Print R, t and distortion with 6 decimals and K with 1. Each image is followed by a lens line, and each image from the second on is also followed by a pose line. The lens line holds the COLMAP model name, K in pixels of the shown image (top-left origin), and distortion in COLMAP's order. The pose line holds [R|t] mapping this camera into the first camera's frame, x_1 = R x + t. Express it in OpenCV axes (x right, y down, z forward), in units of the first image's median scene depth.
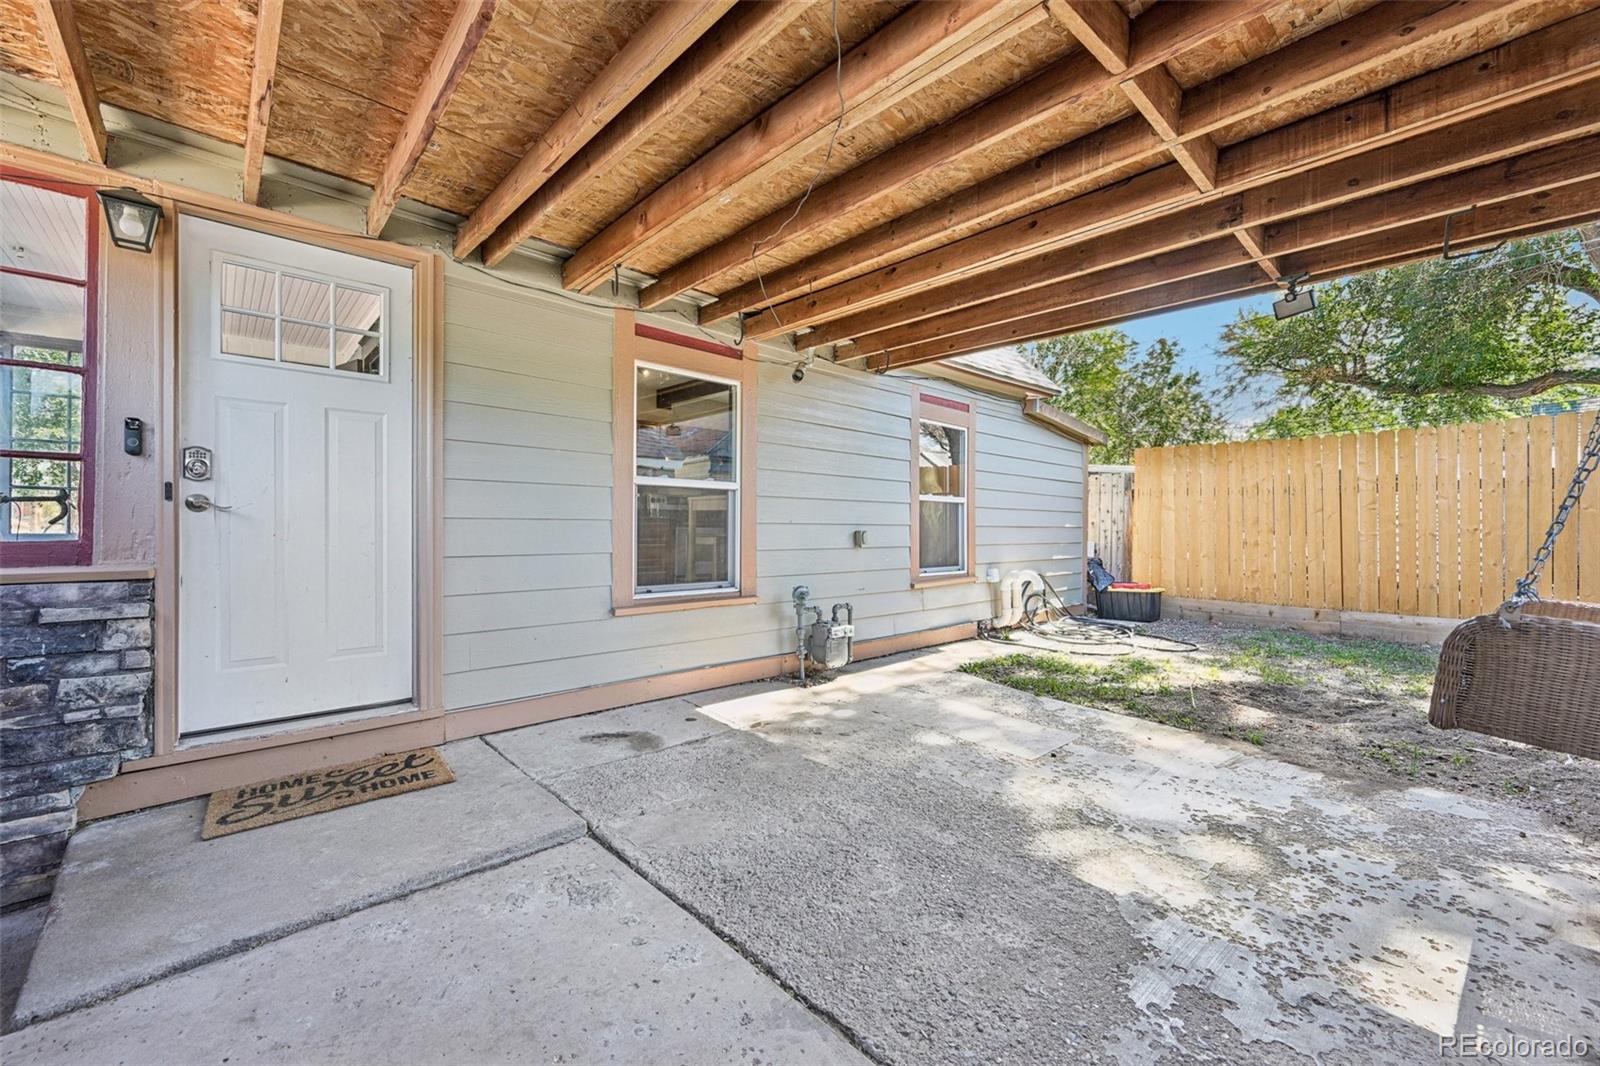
lens RADIAL K [[645.0, 0, 801.6], [0, 645.0, 534.8], [0, 0, 1]] dist [-0.000059, 0.000113]
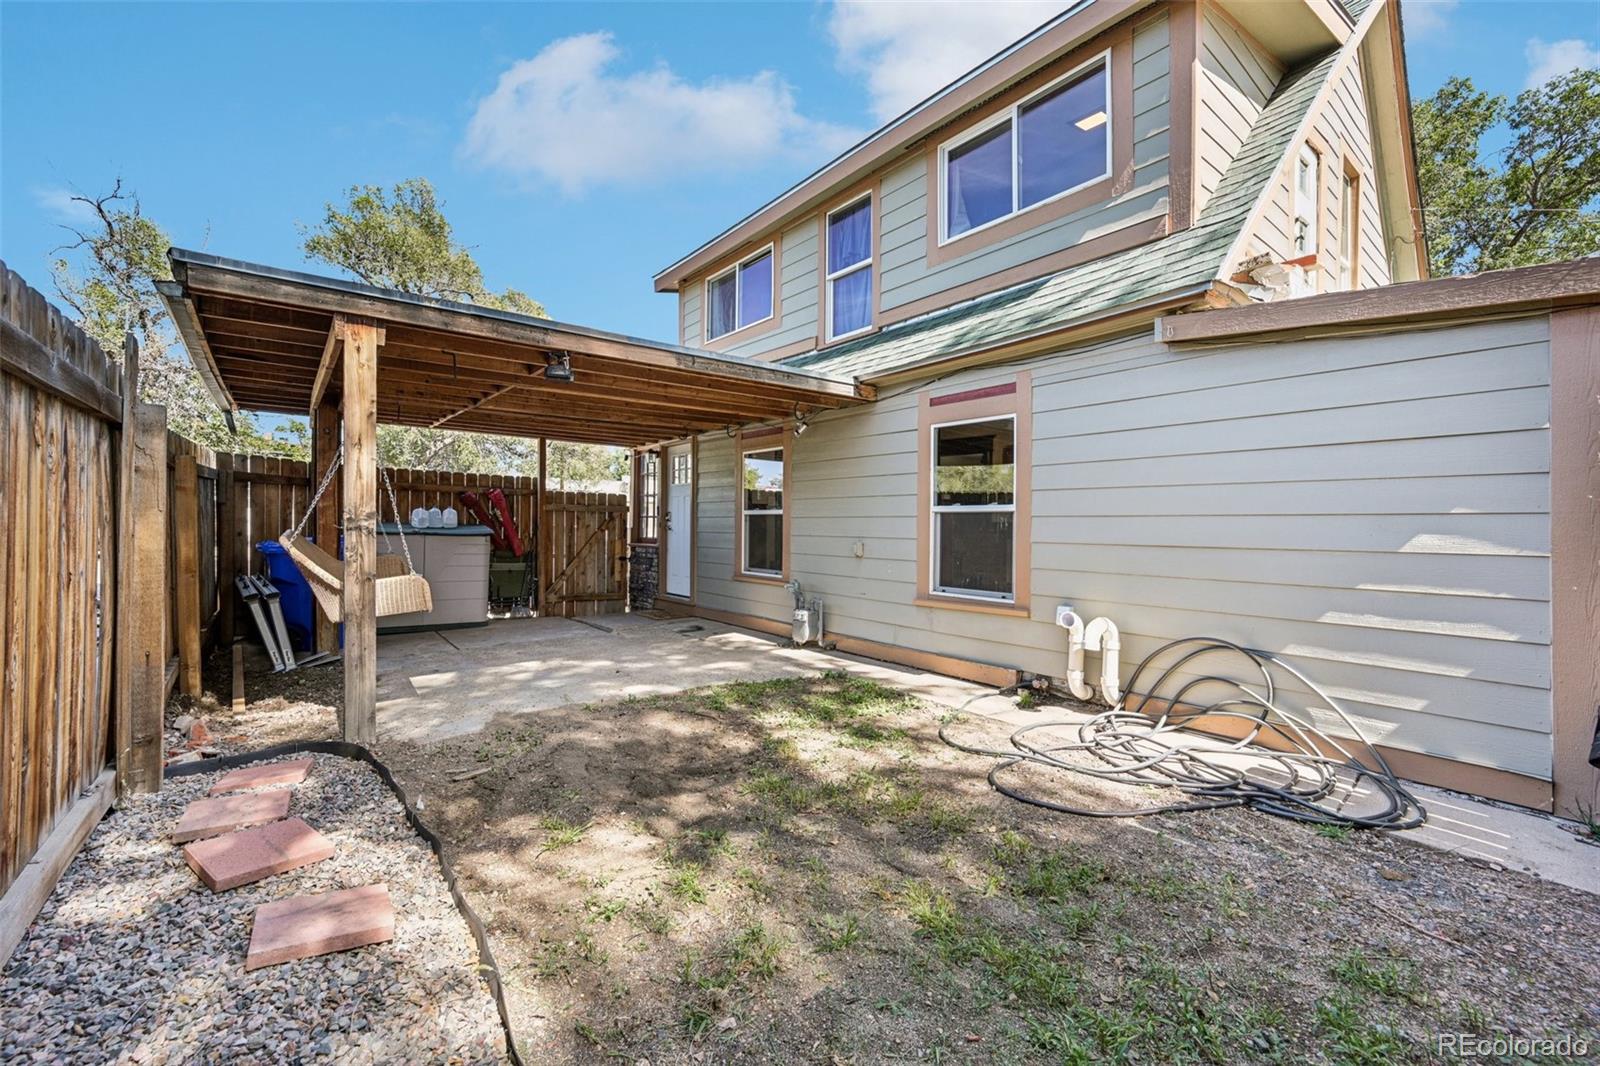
lens RADIAL K [[645.0, 0, 801.6], [0, 645.0, 534.8], [0, 0, 1]] dist [-0.000059, 0.000113]
pose [[-0.080642, 0.000864, -0.996743, 1.023841], [-0.021754, 0.999760, 0.002627, -0.018500], [0.996506, 0.021895, -0.080604, 0.806204]]
